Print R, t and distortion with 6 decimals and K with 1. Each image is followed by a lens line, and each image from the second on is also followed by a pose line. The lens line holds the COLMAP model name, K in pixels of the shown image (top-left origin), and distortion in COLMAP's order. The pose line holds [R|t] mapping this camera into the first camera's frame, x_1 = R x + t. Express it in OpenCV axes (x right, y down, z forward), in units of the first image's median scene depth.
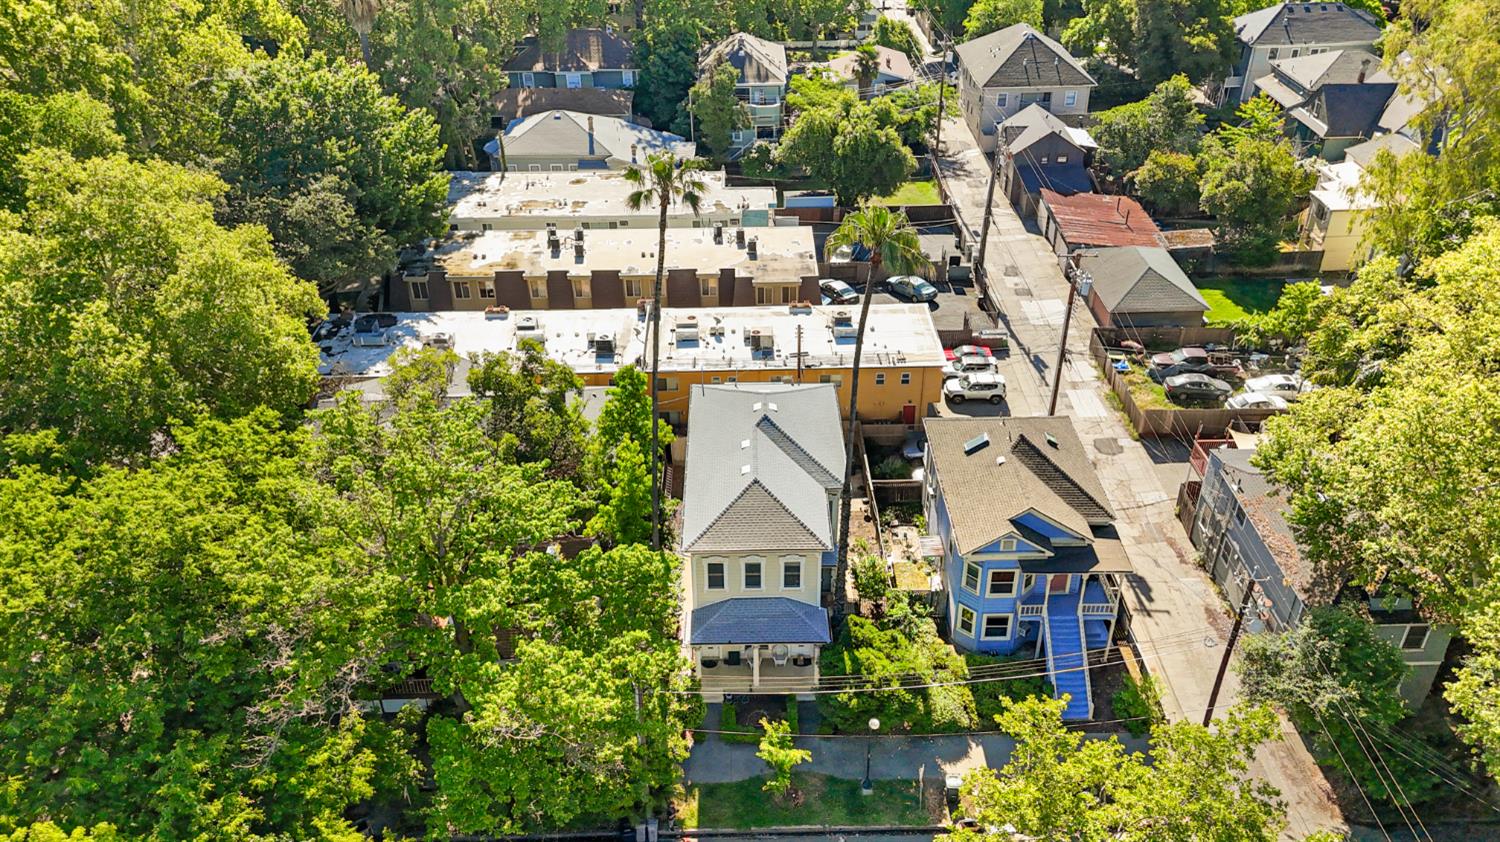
lens RADIAL K [[1127.9, 0, 750.0], [0, 1127.9, 421.0], [0, 0, 1]] dist [0.086617, -0.081879]
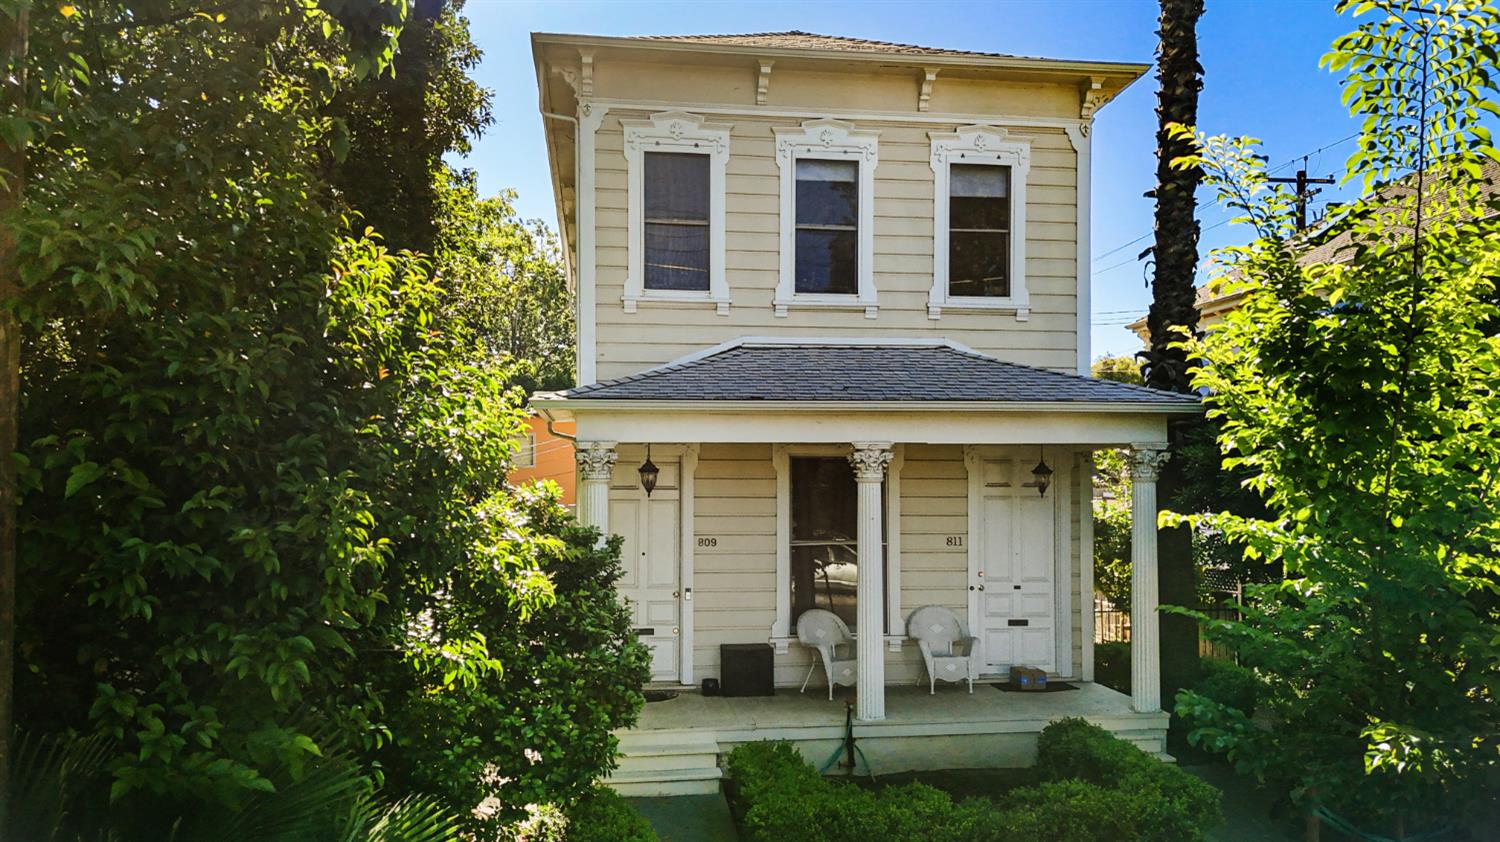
lens RADIAL K [[1127.9, 0, 750.0], [0, 1127.9, 421.0], [0, 0, 1]] dist [0.086617, -0.081879]
pose [[0.993638, 0.011456, 0.112037, -0.038043], [0.051154, 0.840367, -0.539599, 0.280126], [-0.100334, 0.541897, 0.834434, 0.753606]]
